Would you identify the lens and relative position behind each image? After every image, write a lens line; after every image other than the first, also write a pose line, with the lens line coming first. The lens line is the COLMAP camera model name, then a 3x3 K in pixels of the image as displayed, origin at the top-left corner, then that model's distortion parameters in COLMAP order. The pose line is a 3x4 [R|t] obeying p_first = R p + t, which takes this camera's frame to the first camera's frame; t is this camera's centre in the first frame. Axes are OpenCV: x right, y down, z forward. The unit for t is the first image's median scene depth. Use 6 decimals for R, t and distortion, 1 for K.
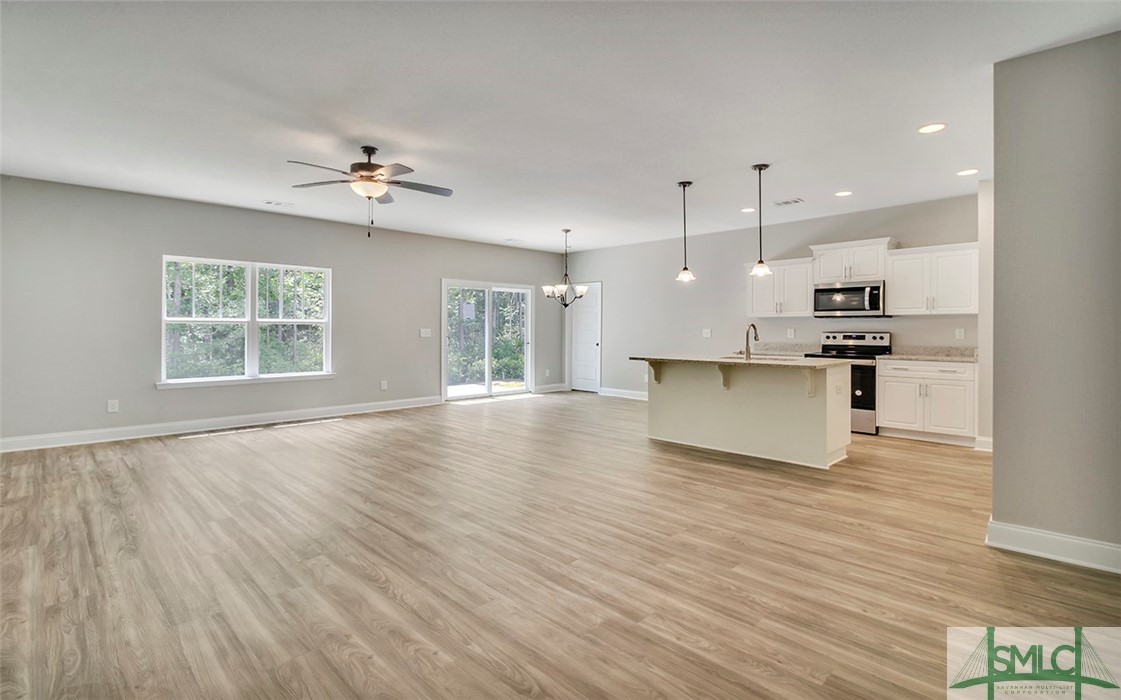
lens RADIAL K [[537.3, 0, 575.6], [0, 537.3, 332.6], [0, 0, 1]] dist [0.001855, -0.013991]
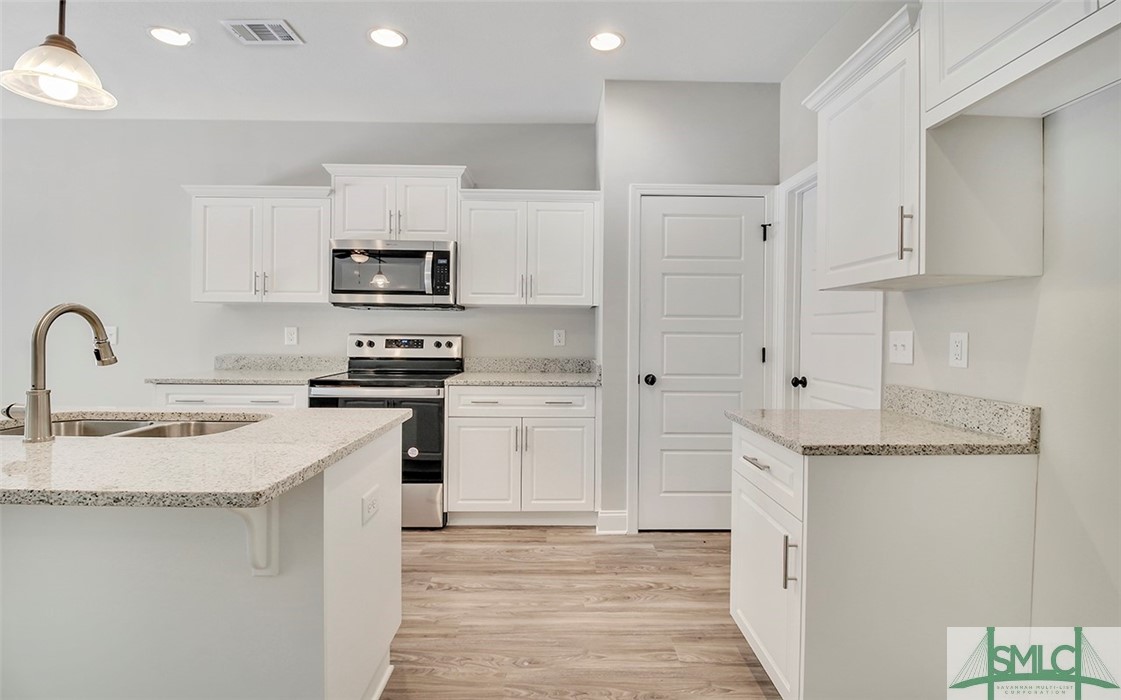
lens RADIAL K [[537.3, 0, 575.6], [0, 537.3, 332.6], [0, 0, 1]] dist [0.001855, -0.013991]
pose [[0.698352, 0.005165, 0.715736, 0.259134], [-0.003492, 0.999987, -0.003809, -0.001317], [-0.715746, 0.000161, 0.698361, 0.514959]]
